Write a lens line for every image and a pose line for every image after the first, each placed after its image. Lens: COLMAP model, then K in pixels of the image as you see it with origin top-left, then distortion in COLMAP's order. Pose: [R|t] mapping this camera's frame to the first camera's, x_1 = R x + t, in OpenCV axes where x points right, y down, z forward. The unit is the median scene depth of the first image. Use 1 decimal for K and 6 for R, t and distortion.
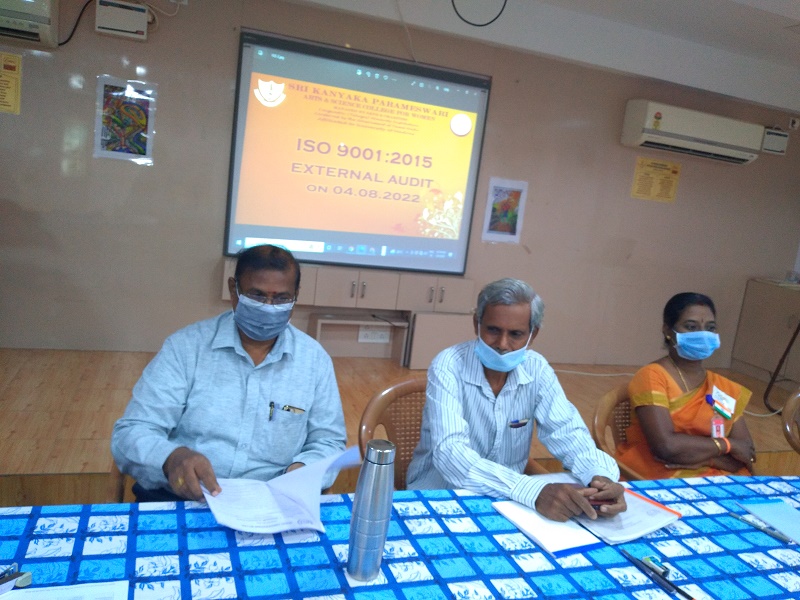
lens RADIAL K [[651.0, 0, 402.5], [0, 651.0, 315.1], [0, 0, 1]] dist [0.030198, -0.081303]
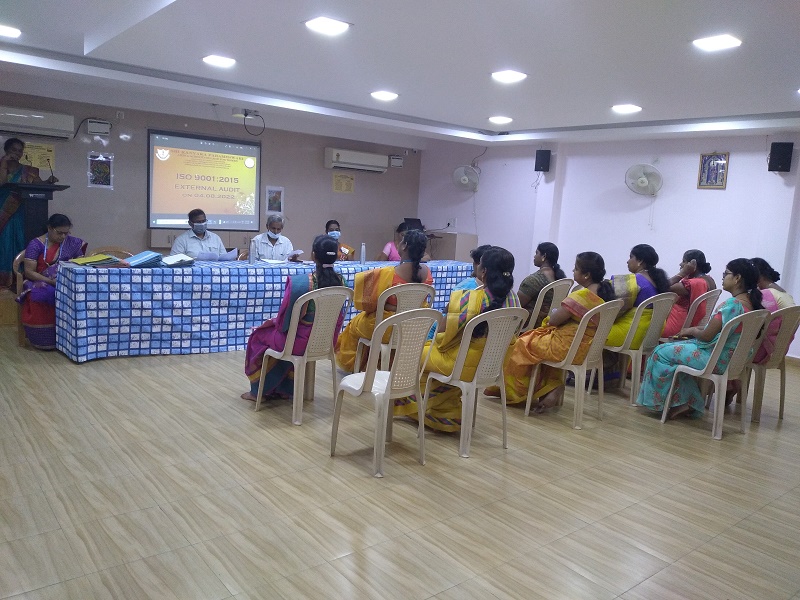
lens RADIAL K [[628.7, 0, 403.8], [0, 628.7, 298.3], [0, 0, 1]] dist [-0.008671, -0.008332]
pose [[0.941215, -0.111418, 0.318905, -0.151827], [0.118197, 0.992988, -0.001918, 0.234177], [-0.316455, 0.039499, 0.947785, -1.190305]]
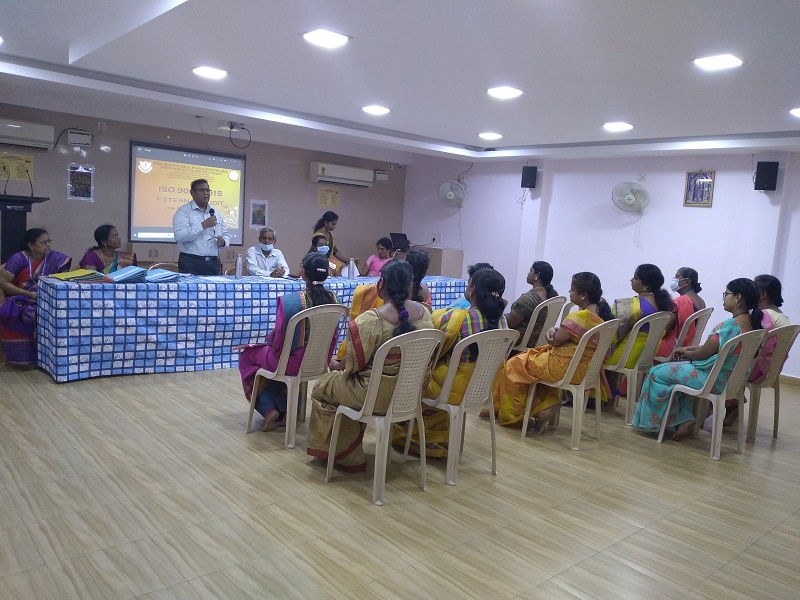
lens RADIAL K [[628.7, 0, 403.8], [0, 628.7, 298.3], [0, 0, 1]] dist [-0.008671, -0.008332]
pose [[0.929491, -0.101017, 0.354744, -0.171682], [0.115241, 0.993153, -0.019140, 0.223014], [-0.350381, 0.058671, 0.934768, -1.158696]]
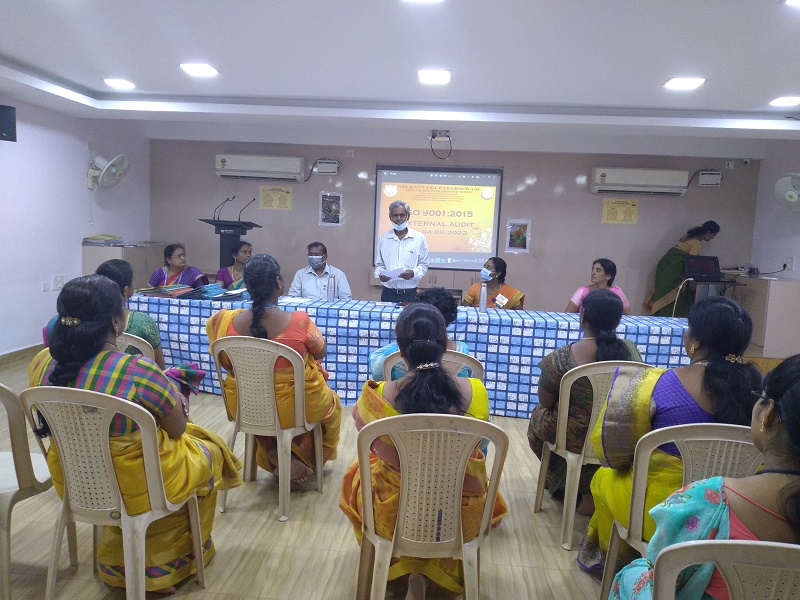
lens RADIAL K [[659.7, 0, 397.2], [0, 659.7, 232.9], [0, 0, 1]] dist [-0.008165, -0.002869]
pose [[0.896984, -0.086094, -0.433599, 0.694142], [-0.015105, 0.974310, -0.224704, 0.265289], [0.441805, 0.208105, 0.872640, -0.798528]]
